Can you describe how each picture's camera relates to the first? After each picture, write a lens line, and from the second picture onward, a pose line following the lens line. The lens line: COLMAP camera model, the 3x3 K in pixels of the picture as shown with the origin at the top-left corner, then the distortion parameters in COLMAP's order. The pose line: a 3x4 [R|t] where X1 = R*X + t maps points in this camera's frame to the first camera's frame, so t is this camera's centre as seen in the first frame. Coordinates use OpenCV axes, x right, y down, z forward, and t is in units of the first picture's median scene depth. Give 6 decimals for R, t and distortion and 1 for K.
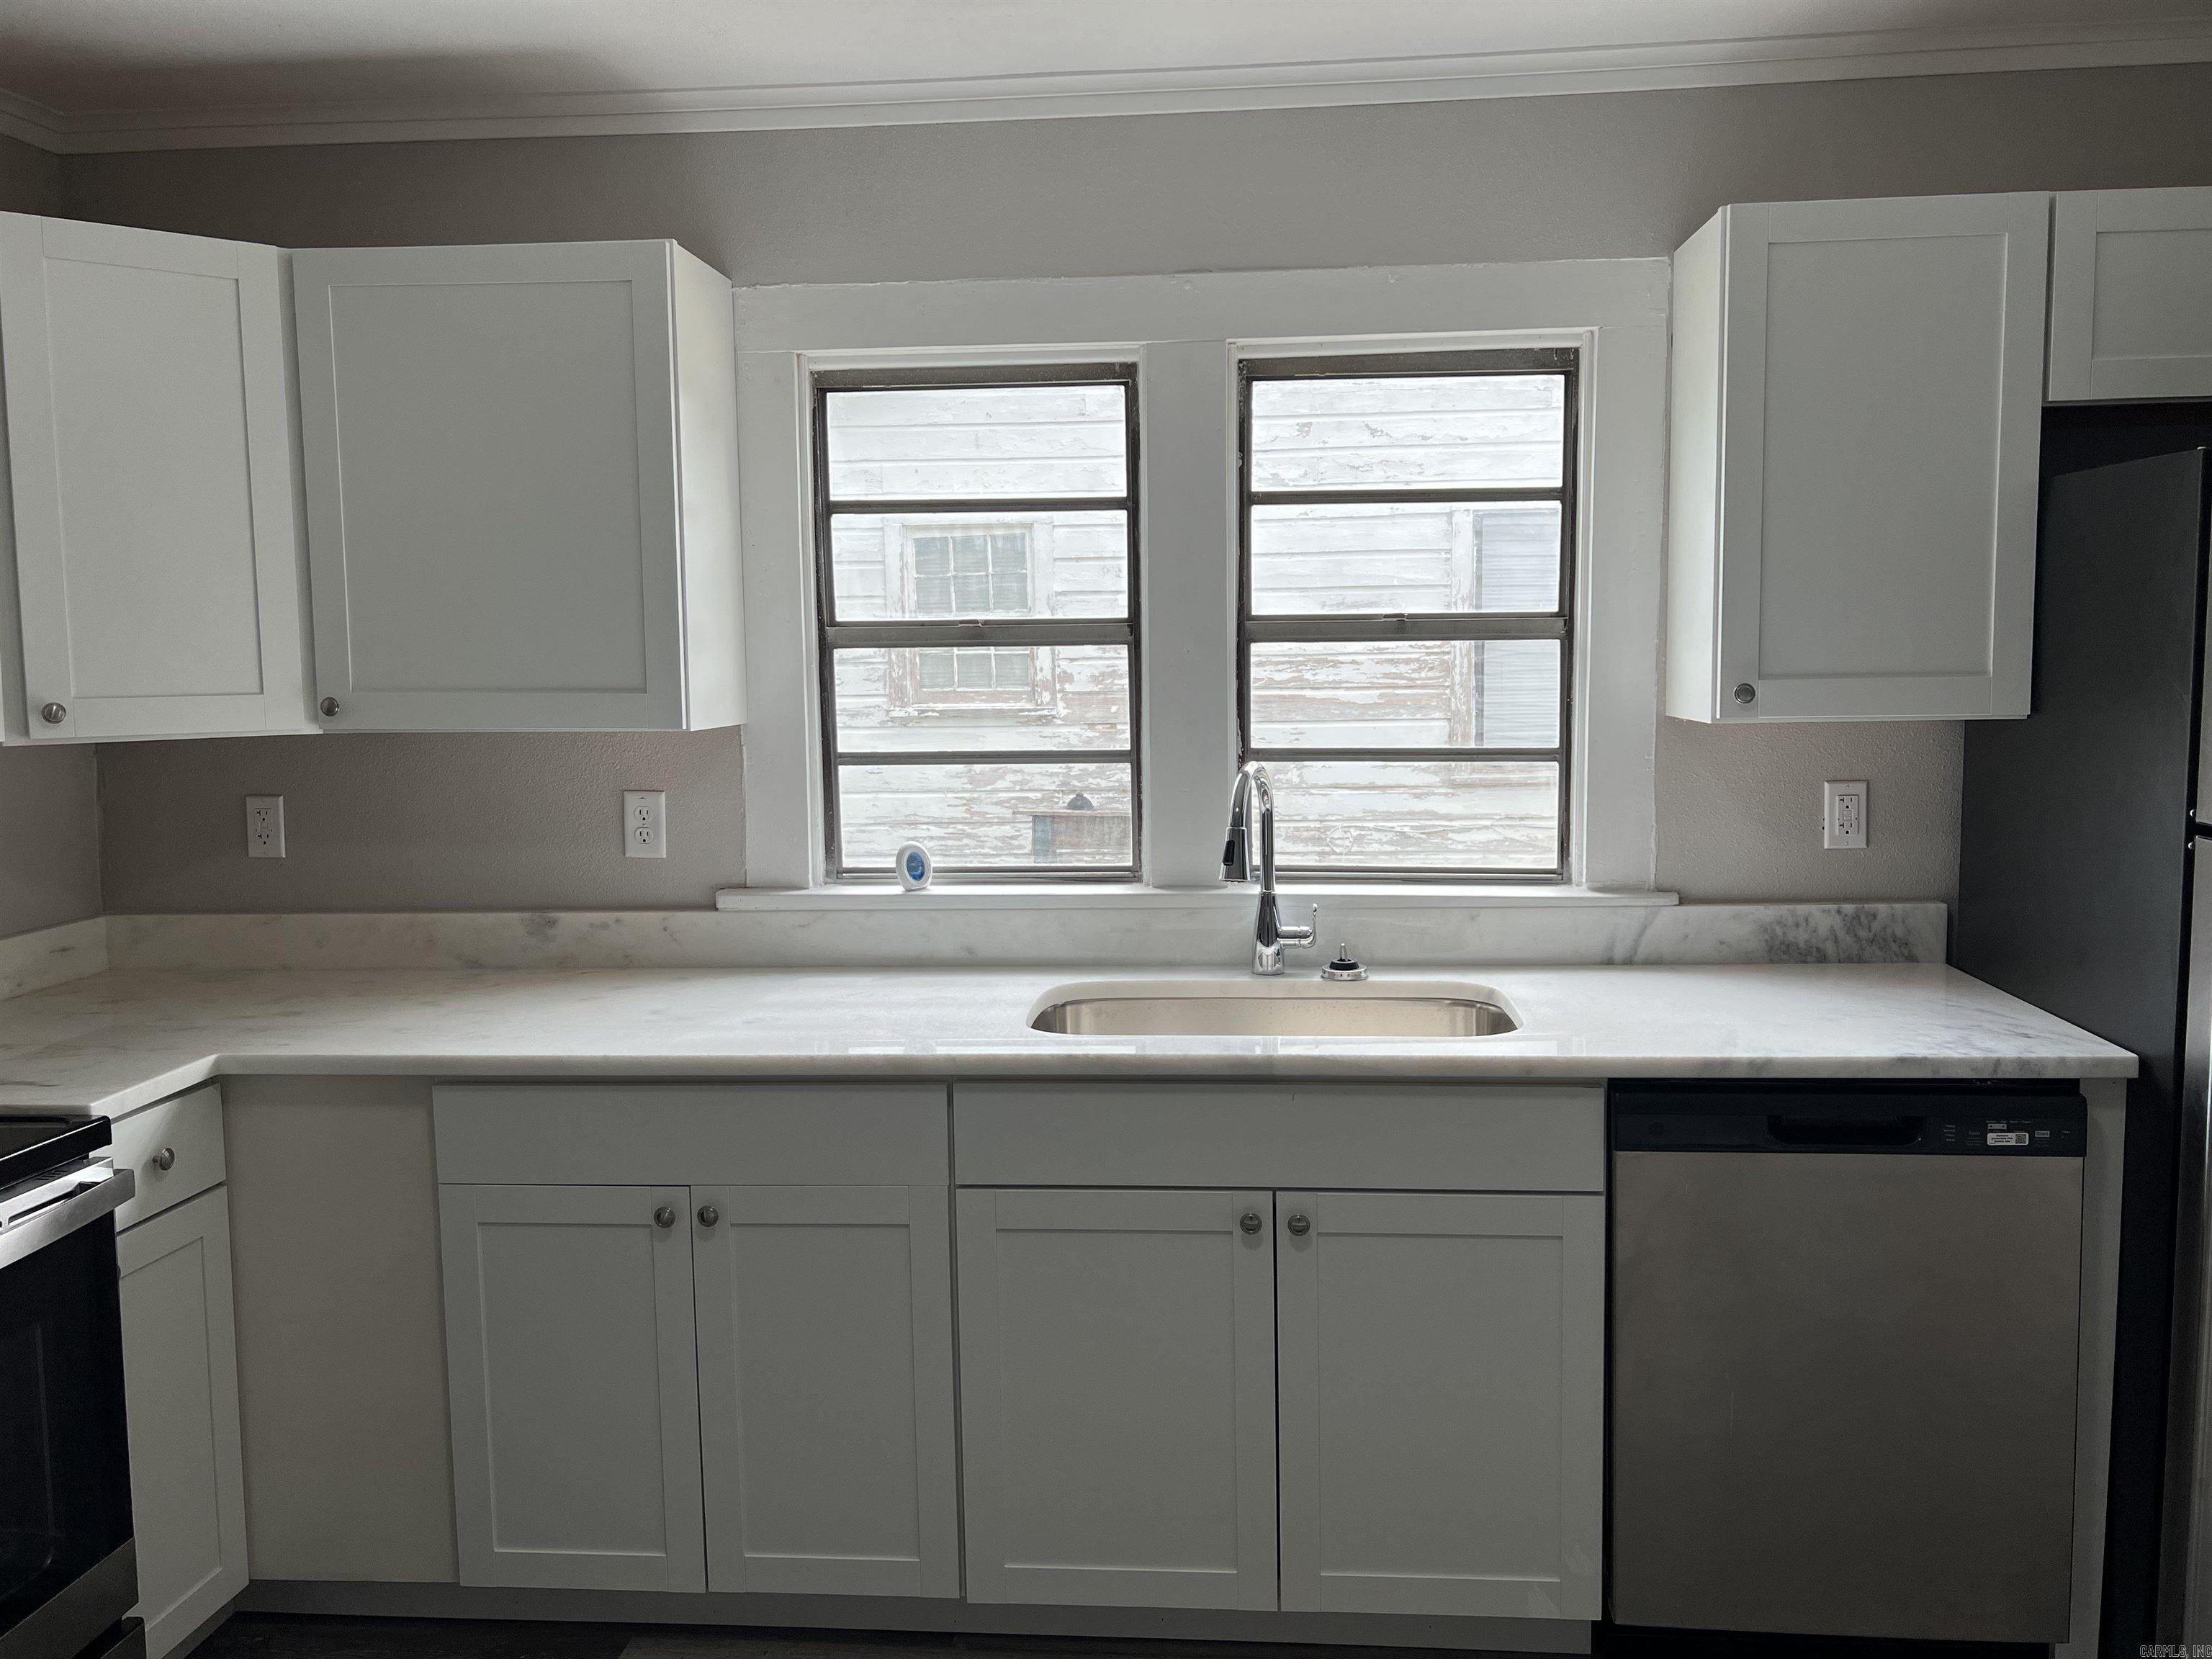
lens RADIAL K [[1678.2, 0, 1112.3], [0, 1678.2, 800.4], [0, 0, 1]] dist [0.072057, -0.104725]
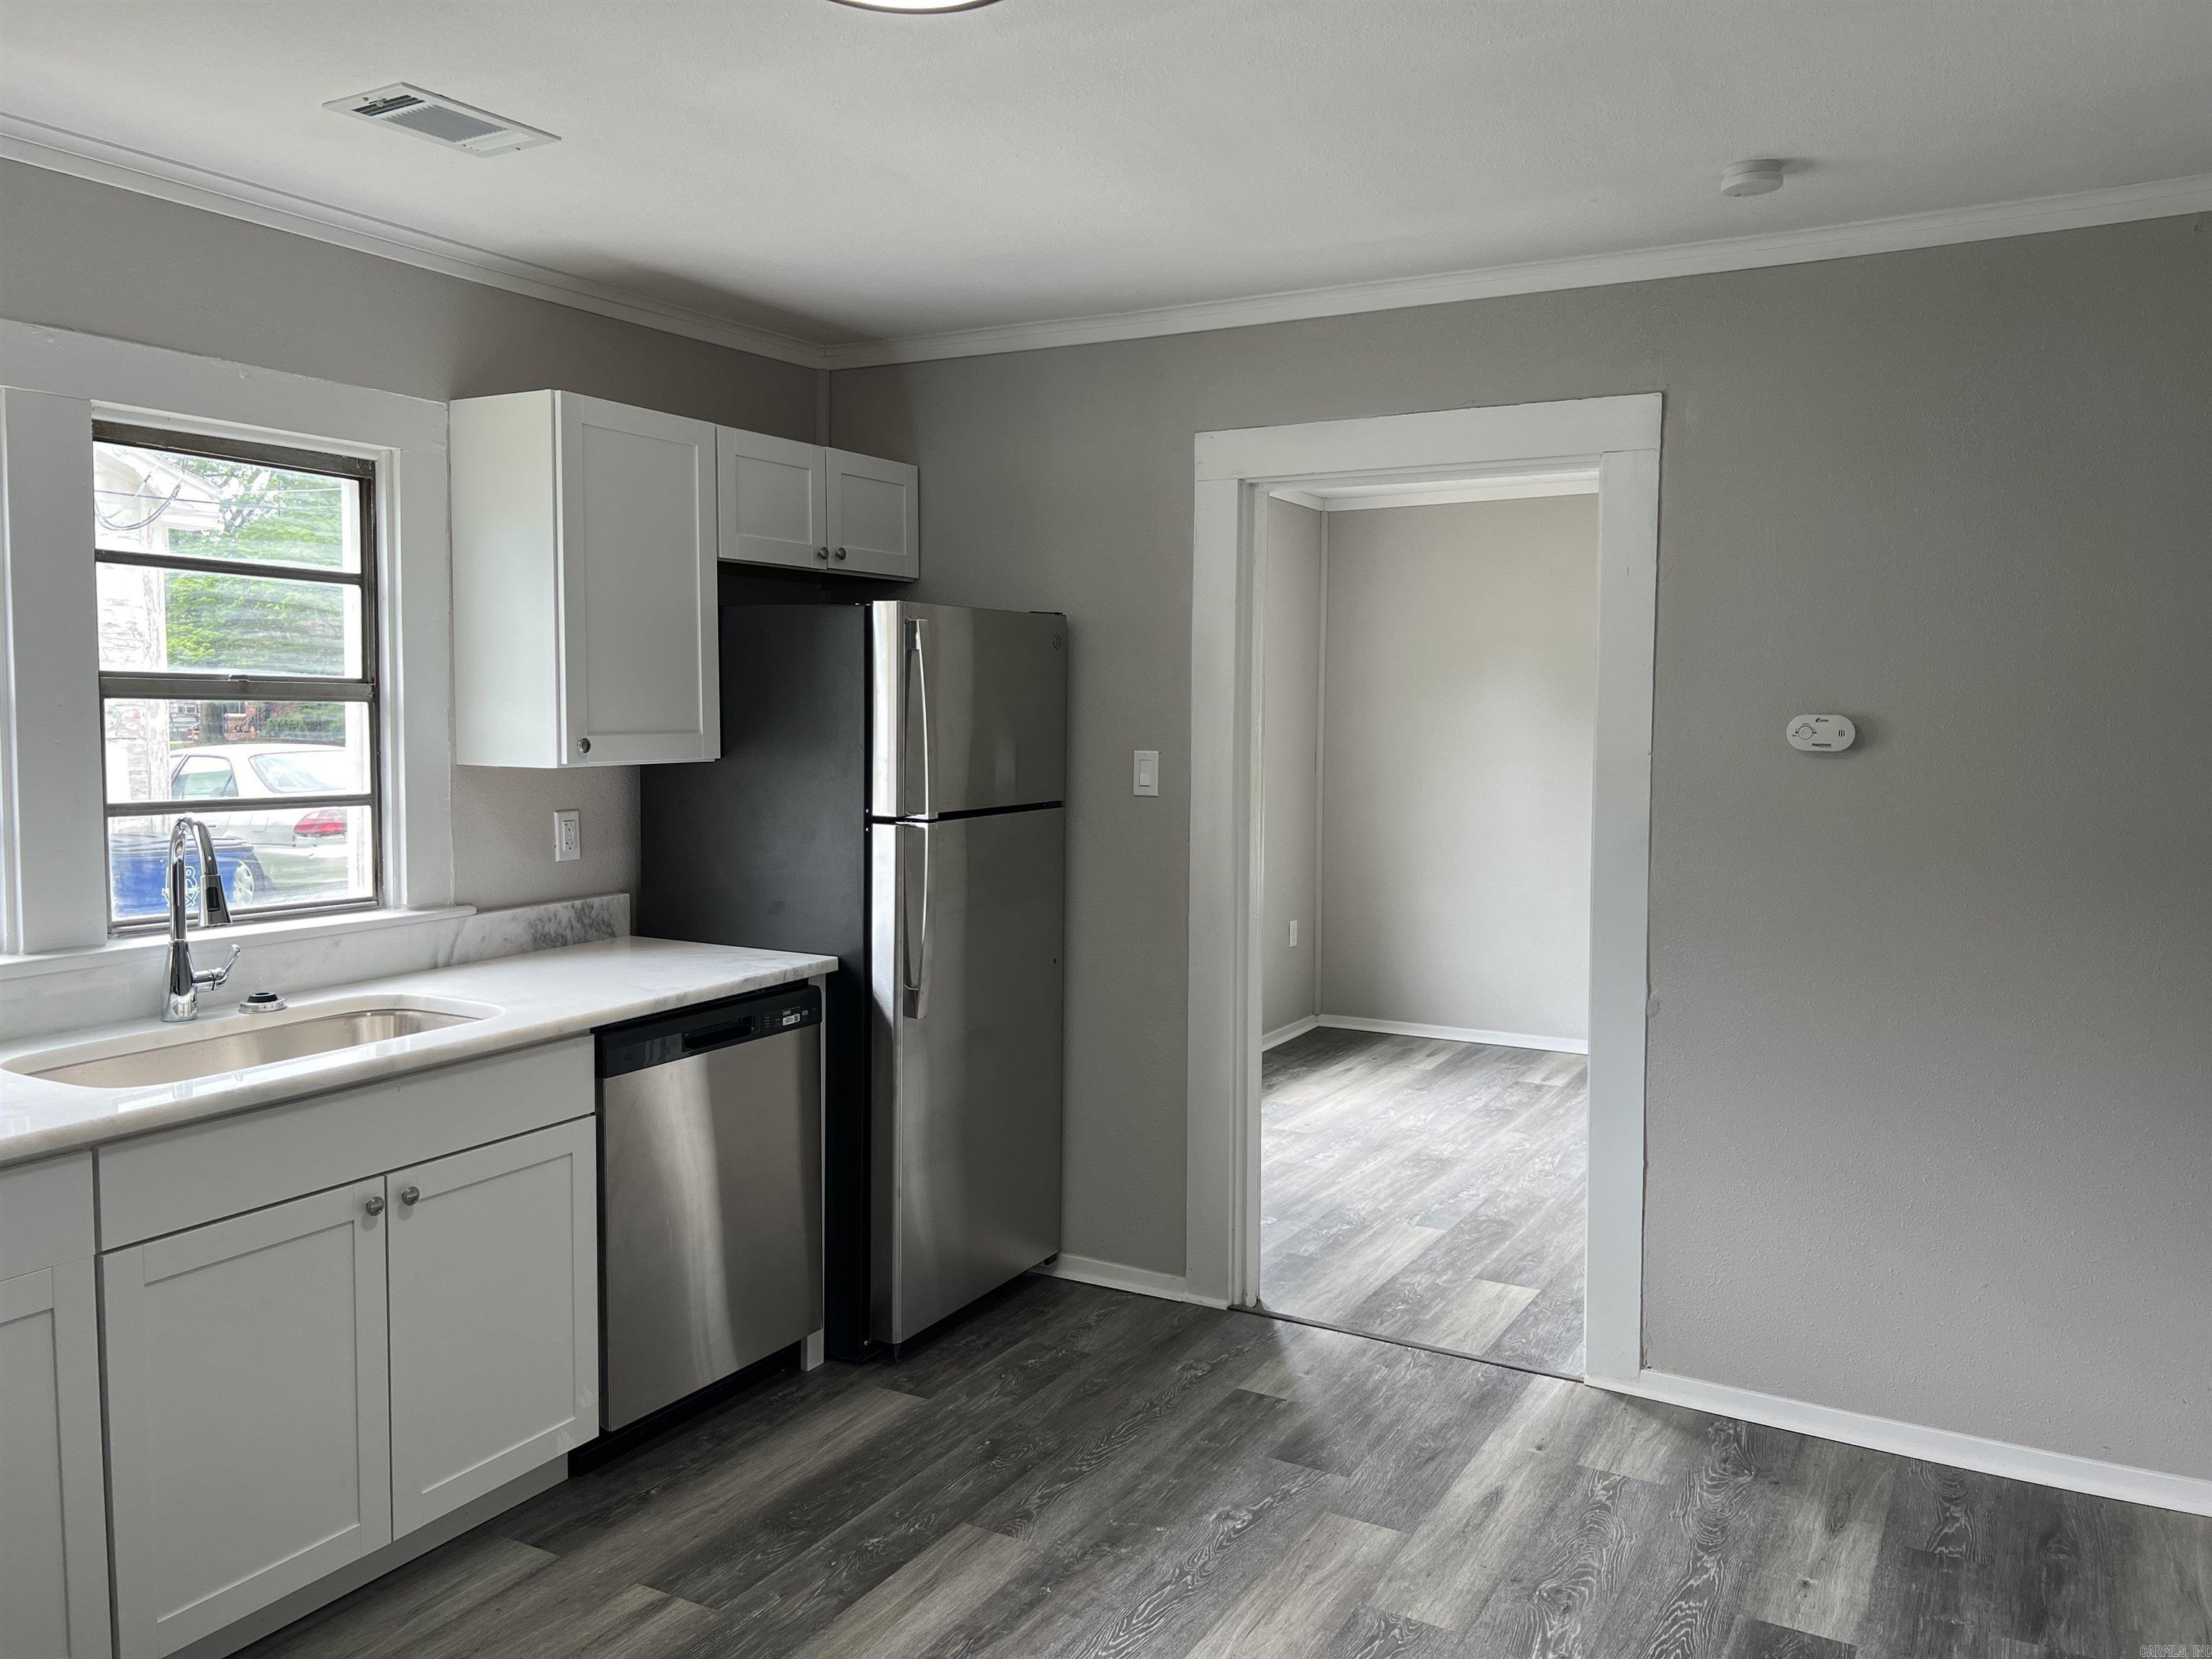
lens RADIAL K [[1687.6, 0, 1106.0], [0, 1687.6, 829.5], [0, 0, 1]] dist [0.003170, 0.008884]
pose [[0.401290, -0.049668, 0.914604, -0.638620], [0.071483, 0.997181, 0.022789, 0.003494], [-0.913158, 0.056234, 0.403709, 0.055789]]
